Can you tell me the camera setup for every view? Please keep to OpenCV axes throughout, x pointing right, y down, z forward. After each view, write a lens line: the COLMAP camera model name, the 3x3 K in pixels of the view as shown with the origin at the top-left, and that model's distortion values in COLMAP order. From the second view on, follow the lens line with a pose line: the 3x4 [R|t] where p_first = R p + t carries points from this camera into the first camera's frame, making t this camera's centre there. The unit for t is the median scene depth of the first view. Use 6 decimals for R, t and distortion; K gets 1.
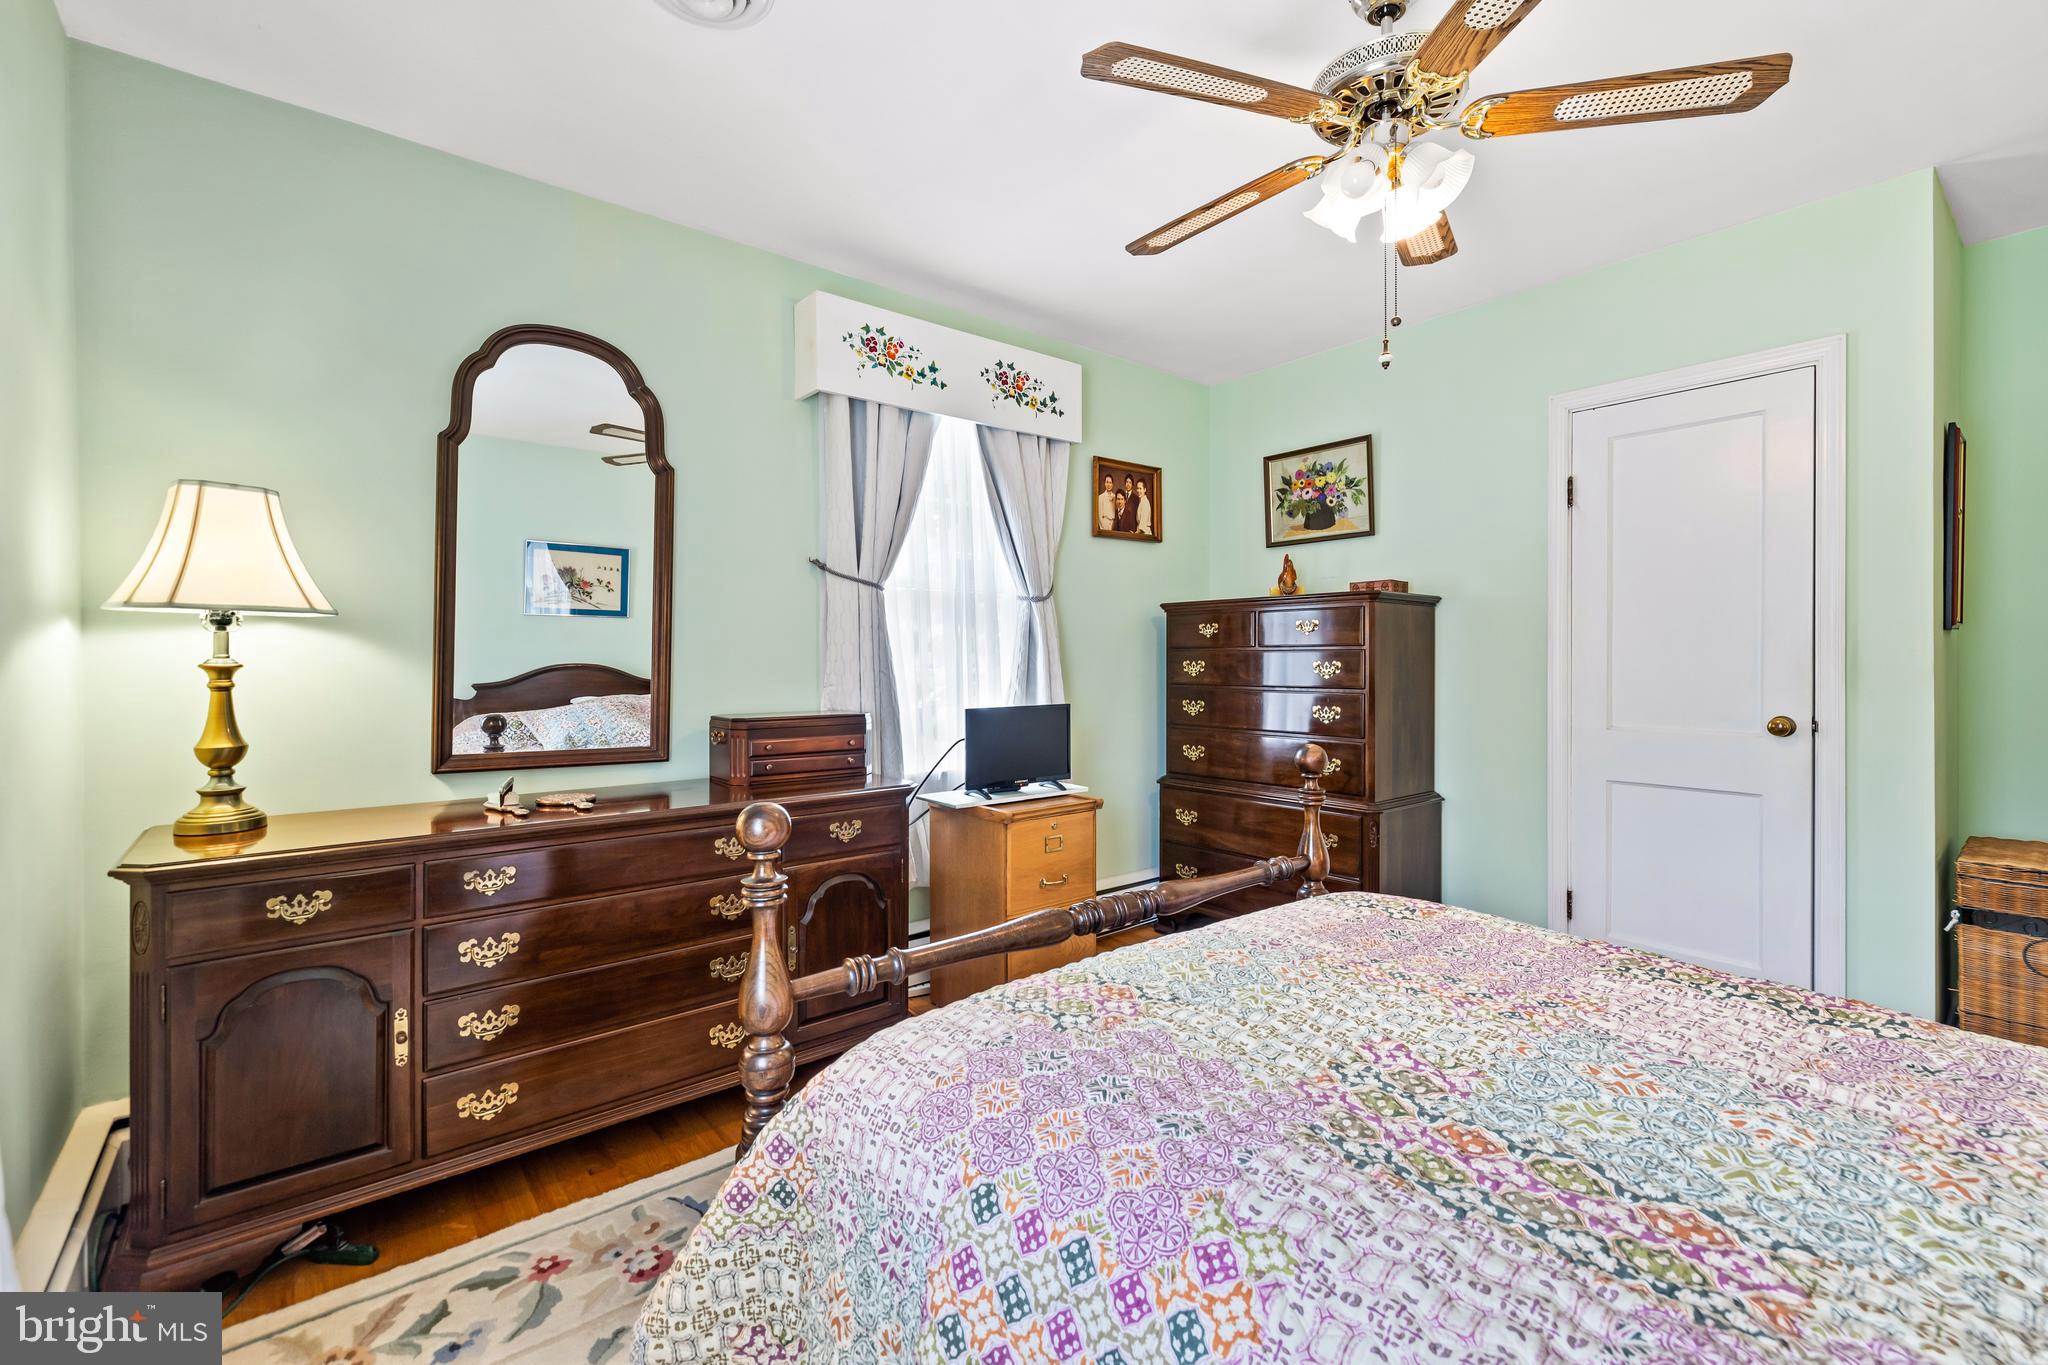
lens RADIAL K [[868.2, 0, 1035.7], [0, 868.2, 673.6], [0, 0, 1]] dist [0.008247, 0.000577]
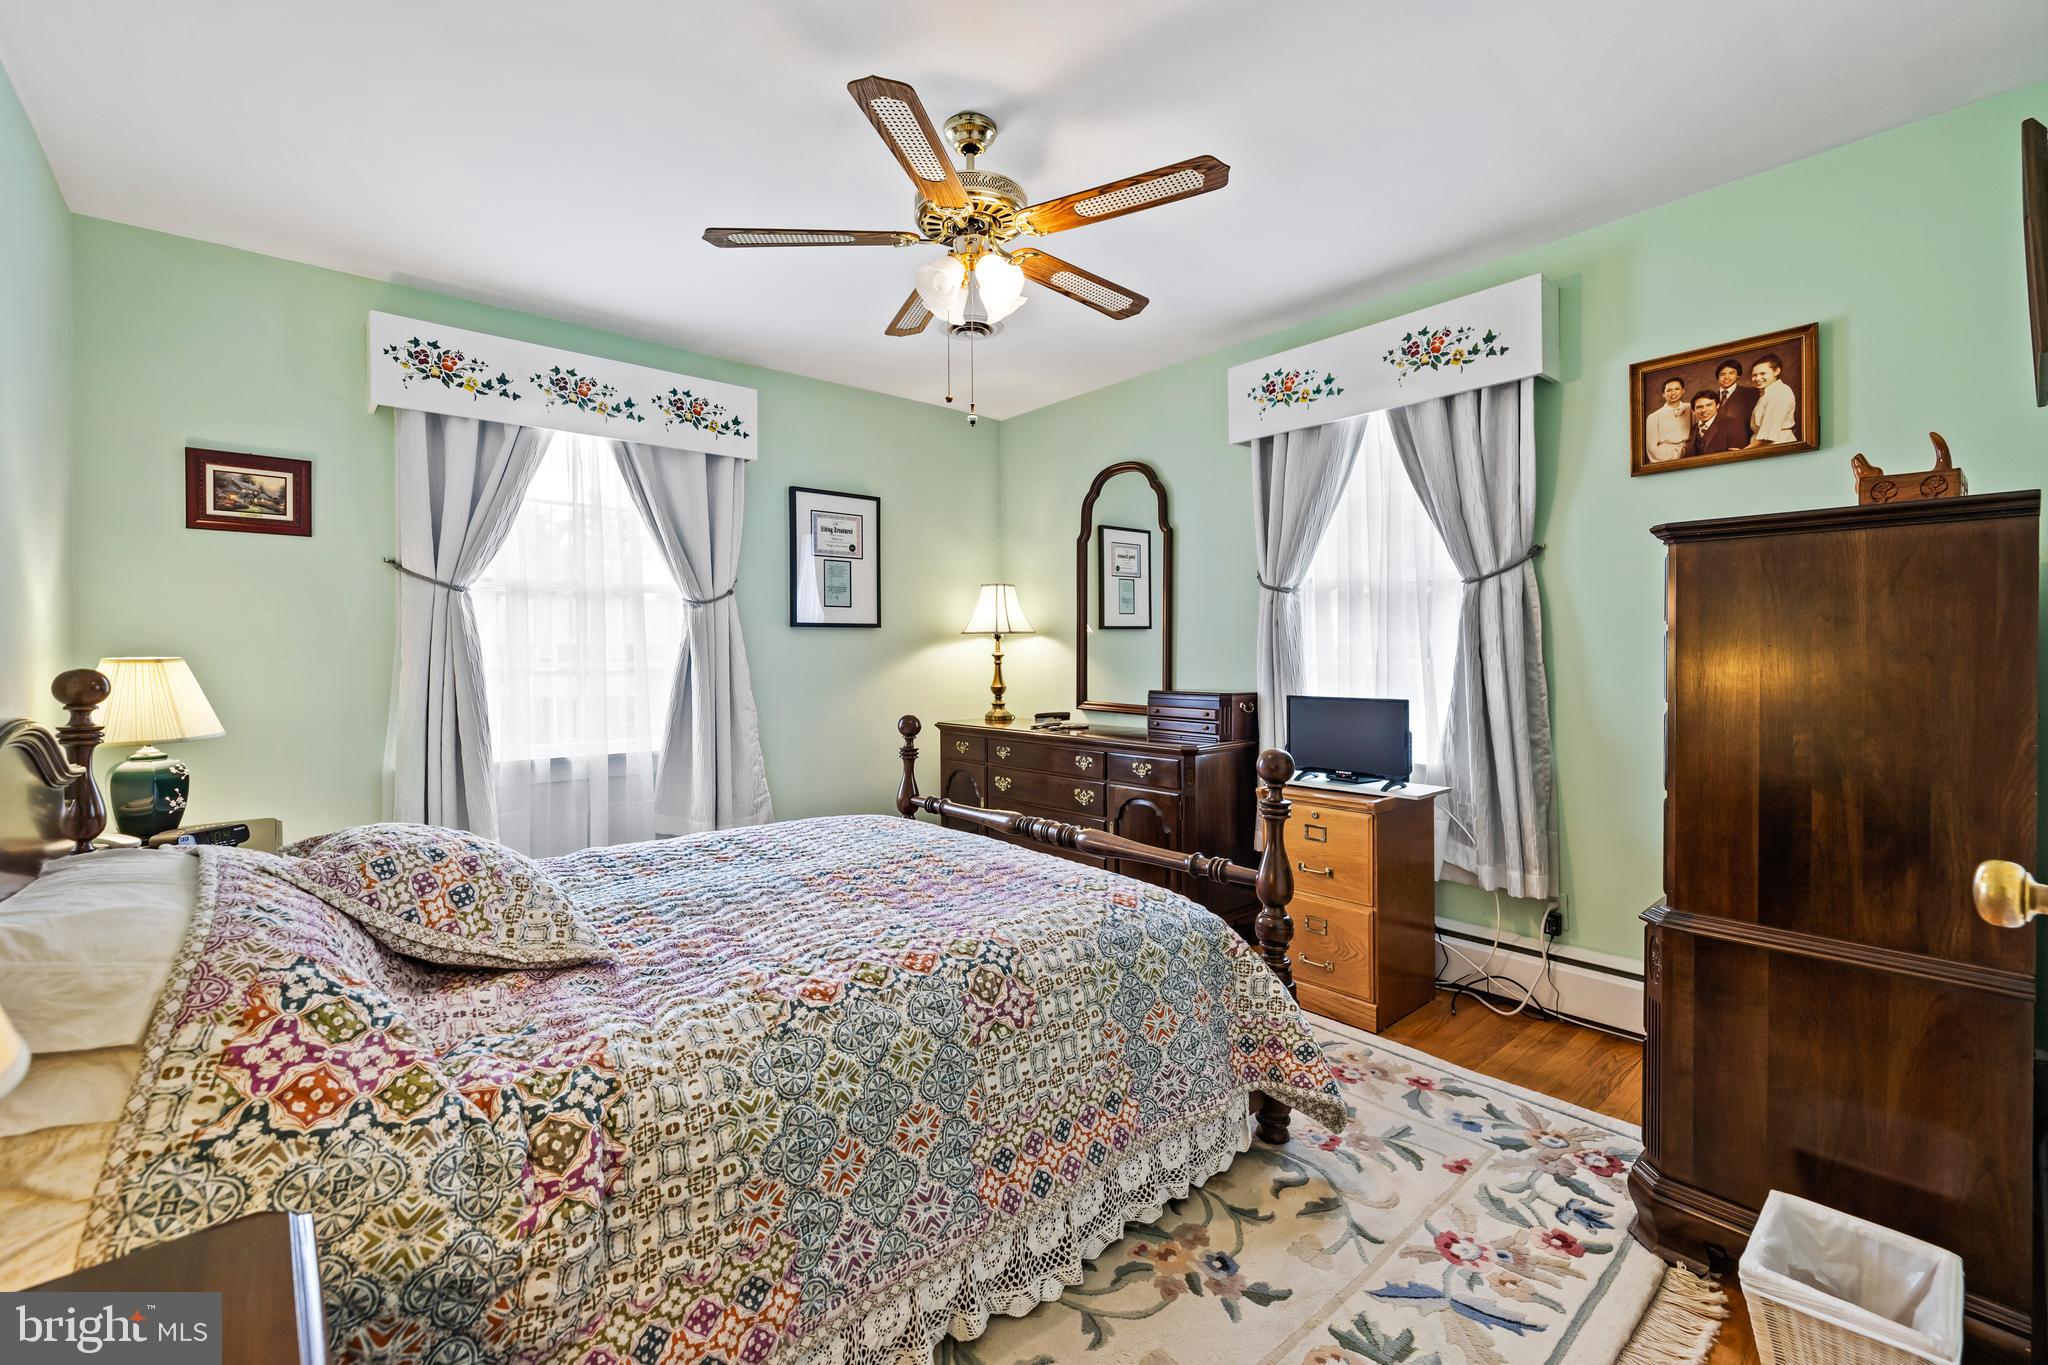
lens RADIAL K [[868.2, 0, 1035.1], [0, 868.2, 660.9], [0, 0, 1]] dist [0.008247, 0.000577]
pose [[0.040046, 0.019558, -0.999006, 0.985742], [-0.002538, 0.999807, 0.019472, -0.025145], [0.999195, 0.001756, 0.040088, 0.617678]]
